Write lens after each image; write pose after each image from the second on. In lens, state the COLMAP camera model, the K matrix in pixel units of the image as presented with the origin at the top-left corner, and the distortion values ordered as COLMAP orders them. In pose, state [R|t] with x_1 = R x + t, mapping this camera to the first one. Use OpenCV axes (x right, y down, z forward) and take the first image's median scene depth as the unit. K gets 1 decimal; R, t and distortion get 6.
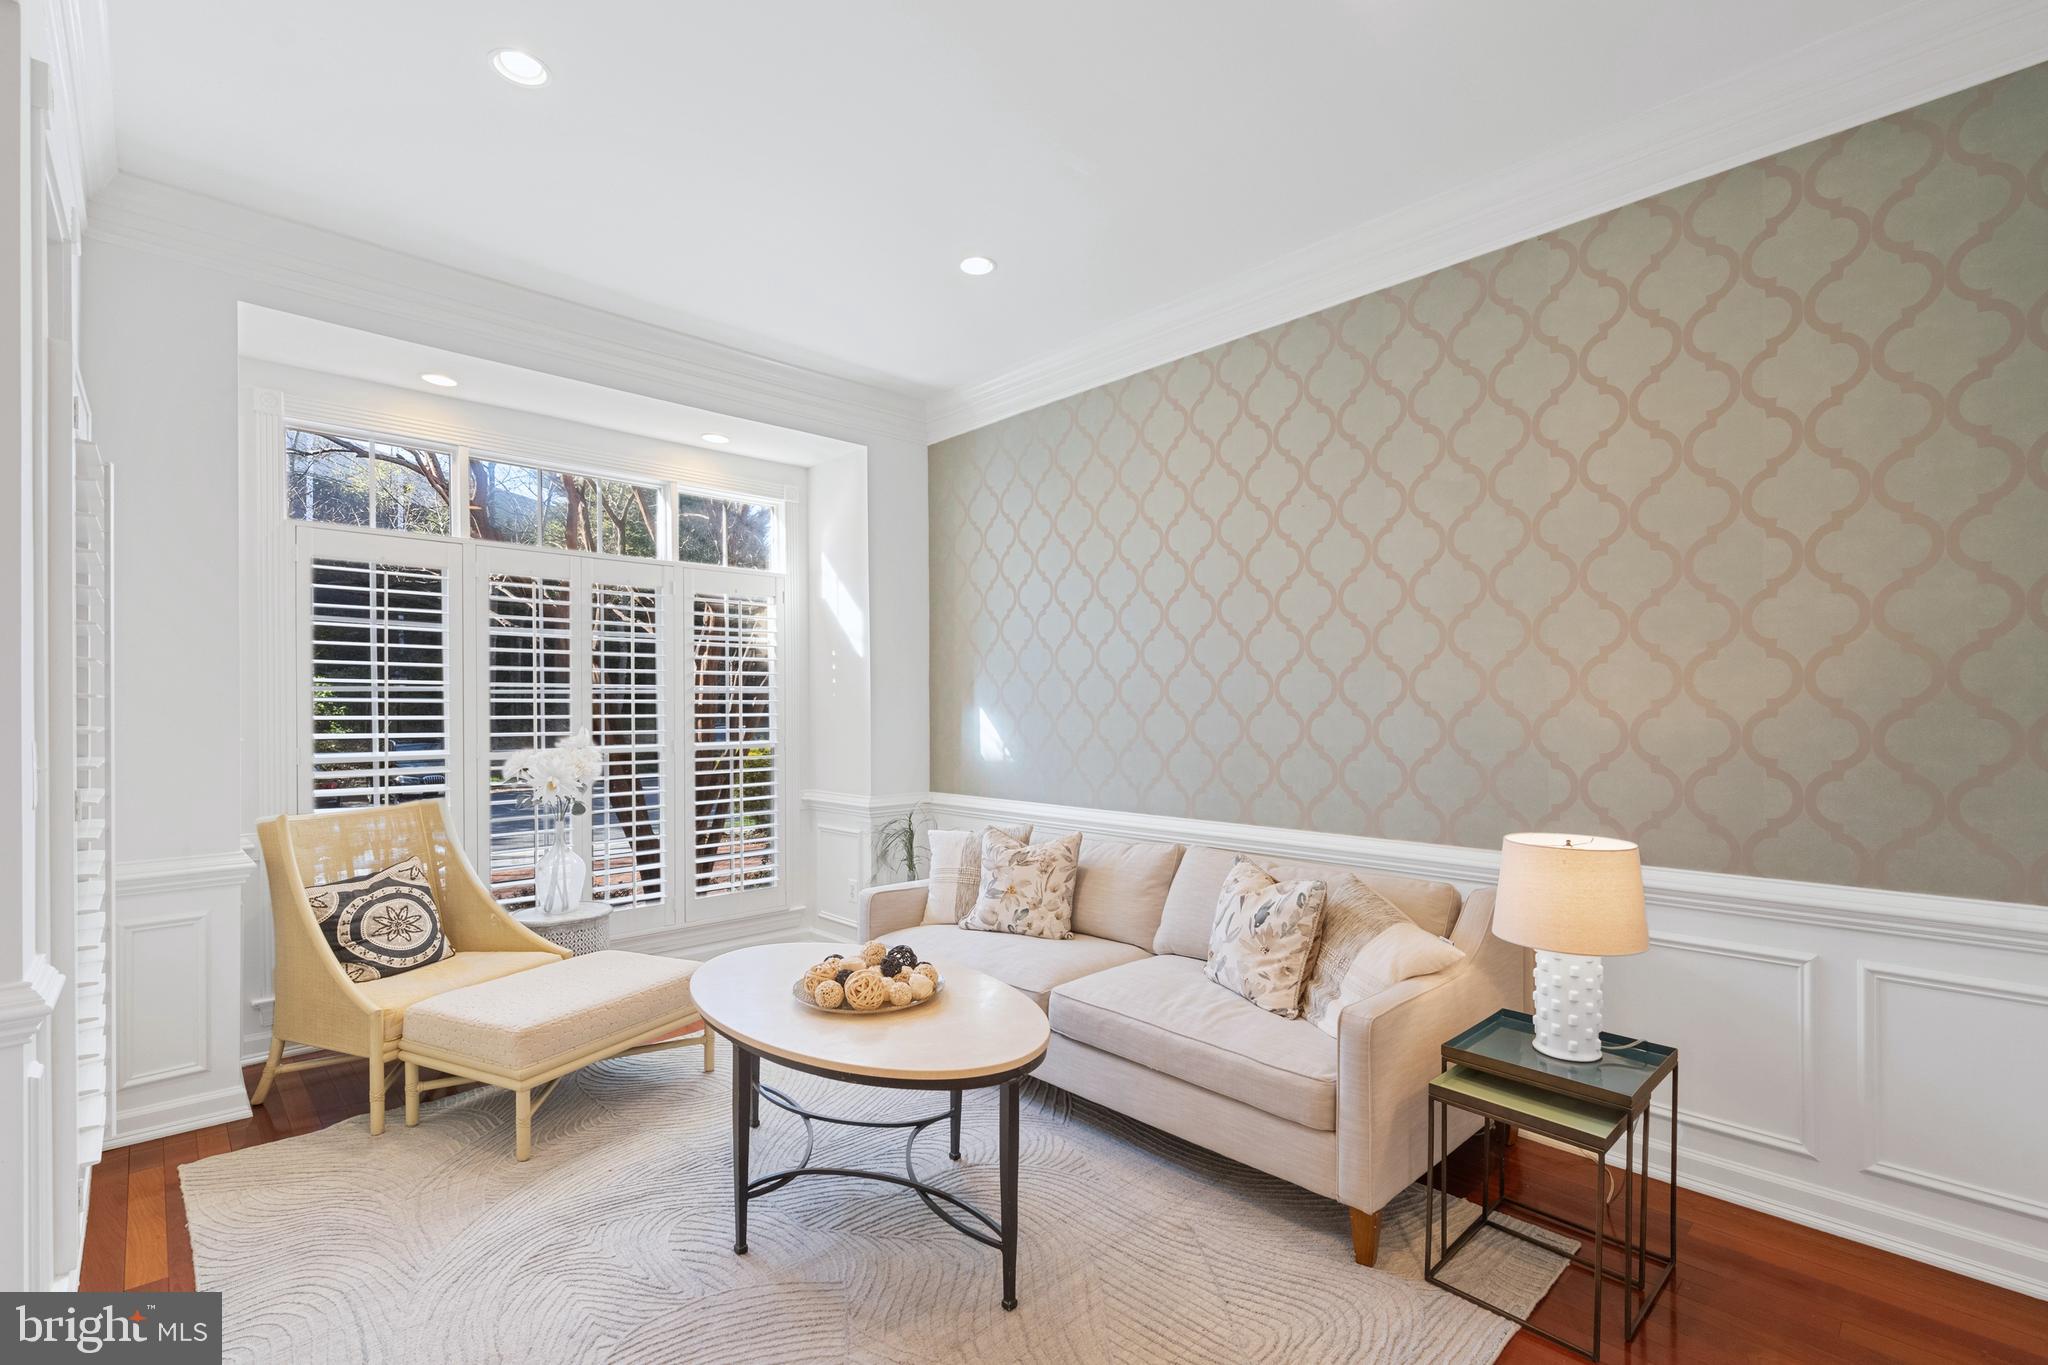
lens RADIAL K [[926.9, 0, 1022.4], [0, 926.9, 708.9], [0, 0, 1]] dist [0.000269, 0.000011]
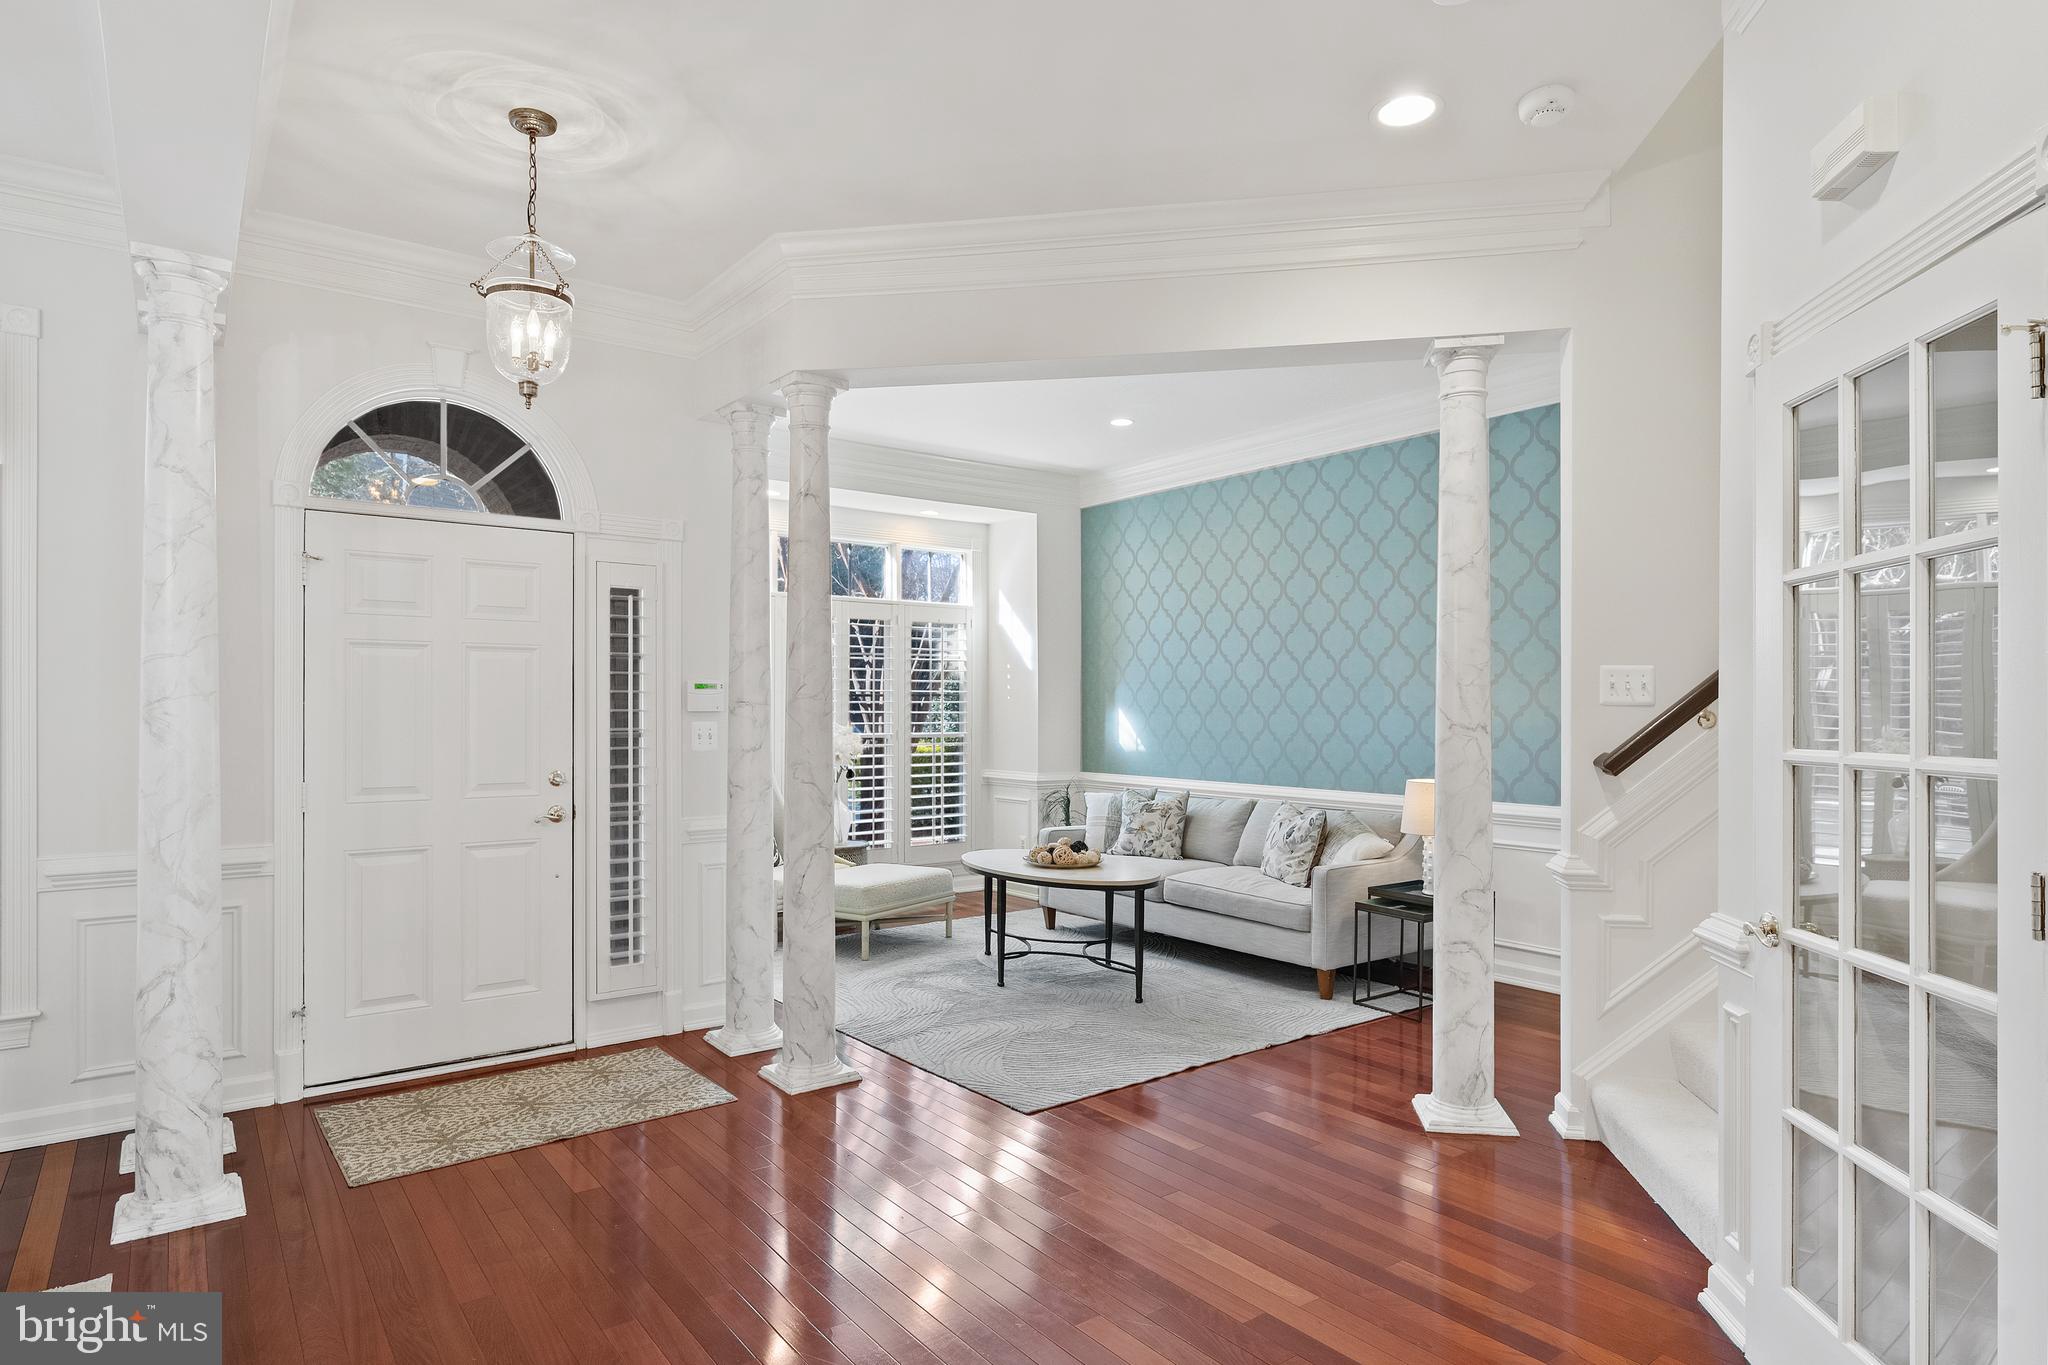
lens RADIAL K [[1141.2, 0, 1026.8], [0, 1141.2, 707.0], [0, 0, 1]] dist [0.001145, 0.000033]
pose [[0.993210, 0.005636, -0.116202, 0.016066], [-0.005818, 0.999982, -0.001224, -0.000066], [0.116193, 0.001892, 0.993225, -0.844926]]
